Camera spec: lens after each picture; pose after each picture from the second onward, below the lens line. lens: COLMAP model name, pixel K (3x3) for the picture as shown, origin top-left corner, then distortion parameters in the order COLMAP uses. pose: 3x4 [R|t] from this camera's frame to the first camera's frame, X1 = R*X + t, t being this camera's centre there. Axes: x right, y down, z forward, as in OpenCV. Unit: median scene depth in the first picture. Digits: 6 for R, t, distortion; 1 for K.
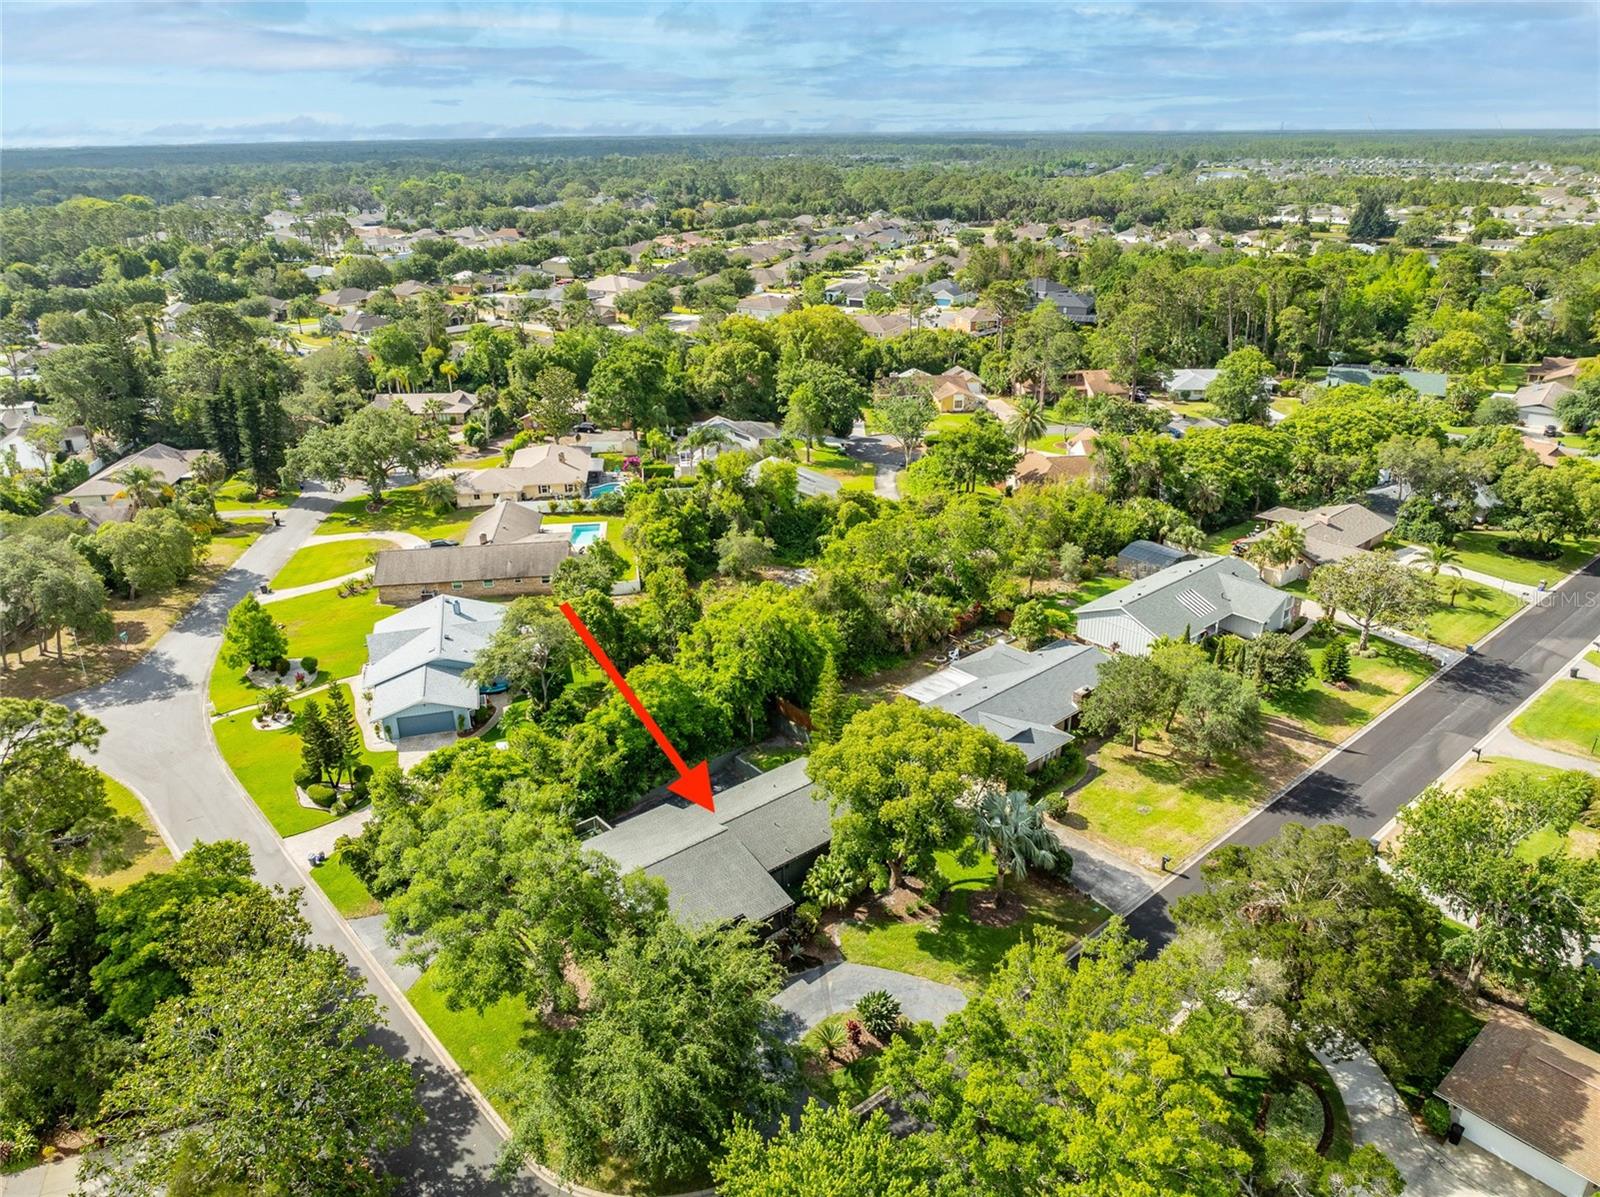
lens RADIAL K [[1121.4, 0, 807.3], [0, 1121.4, 595.2], [0, 0, 1]] dist [-0.026364, 0.011894]
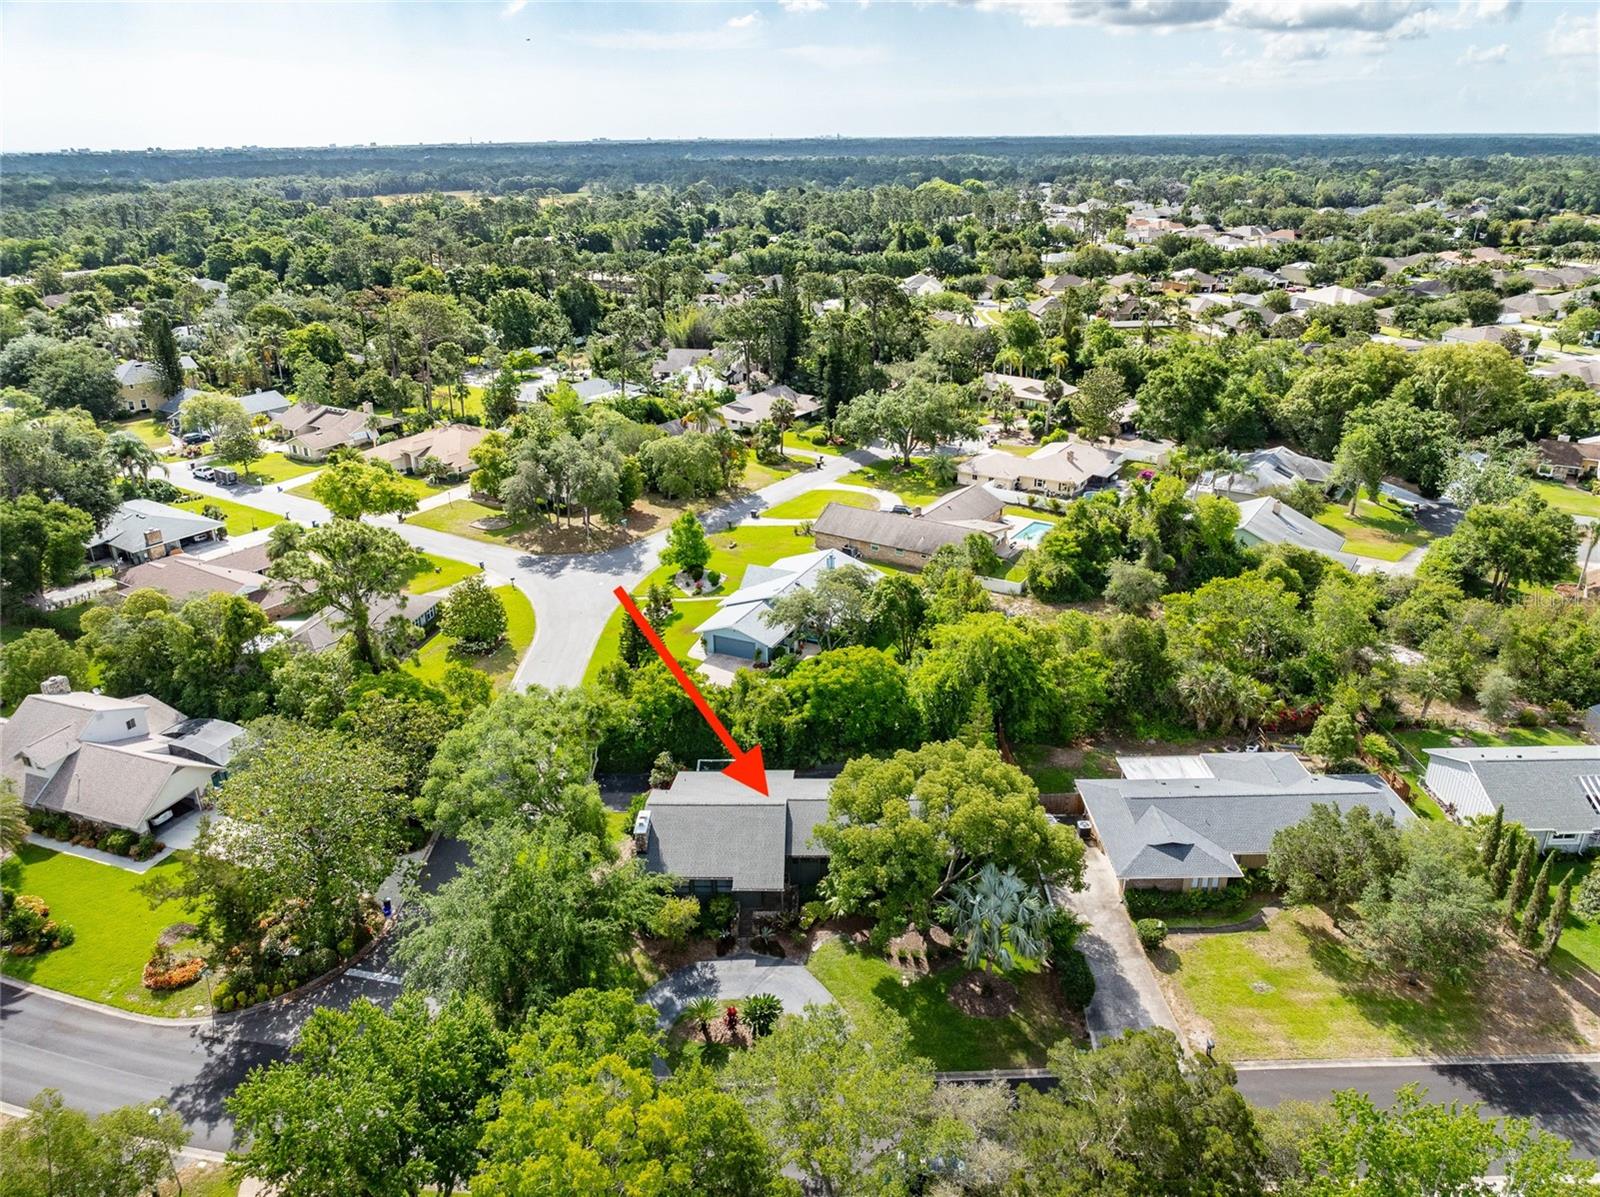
lens RADIAL K [[1121.4, 0, 807.3], [0, 1121.4, 595.2], [0, 0, 1]] dist [-0.026364, 0.011894]
pose [[0.759071, 0.252225, -0.600162, 0.298009], [-0.249587, 0.964203, 0.089546, -0.044021], [0.601263, 0.081821, 0.794851, 0.097877]]
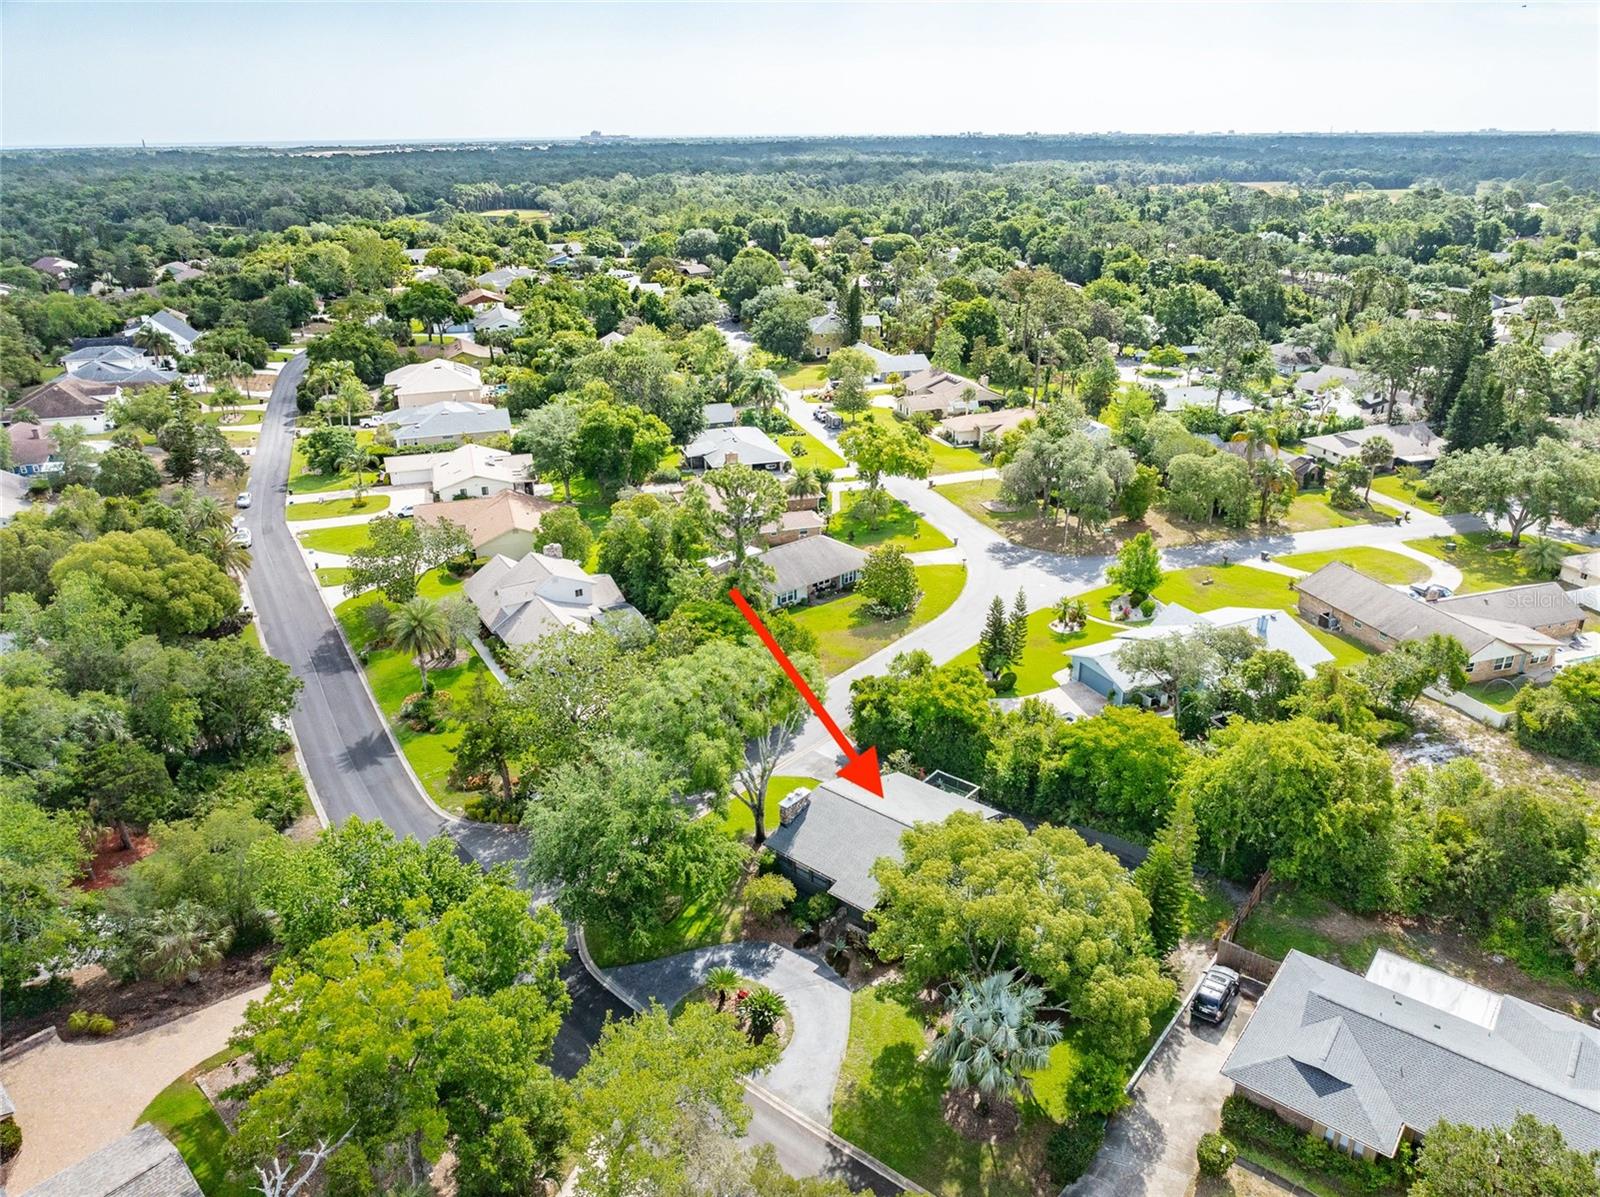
lens RADIAL K [[1121.4, 0, 807.3], [0, 1121.4, 595.2], [0, 0, 1]] dist [-0.026364, 0.011894]
pose [[0.172048, 0.387847, -0.905524, 0.413027], [-0.372980, 0.876442, 0.304525, -0.135243], [0.911748, 0.285350, 0.295450, 0.315163]]
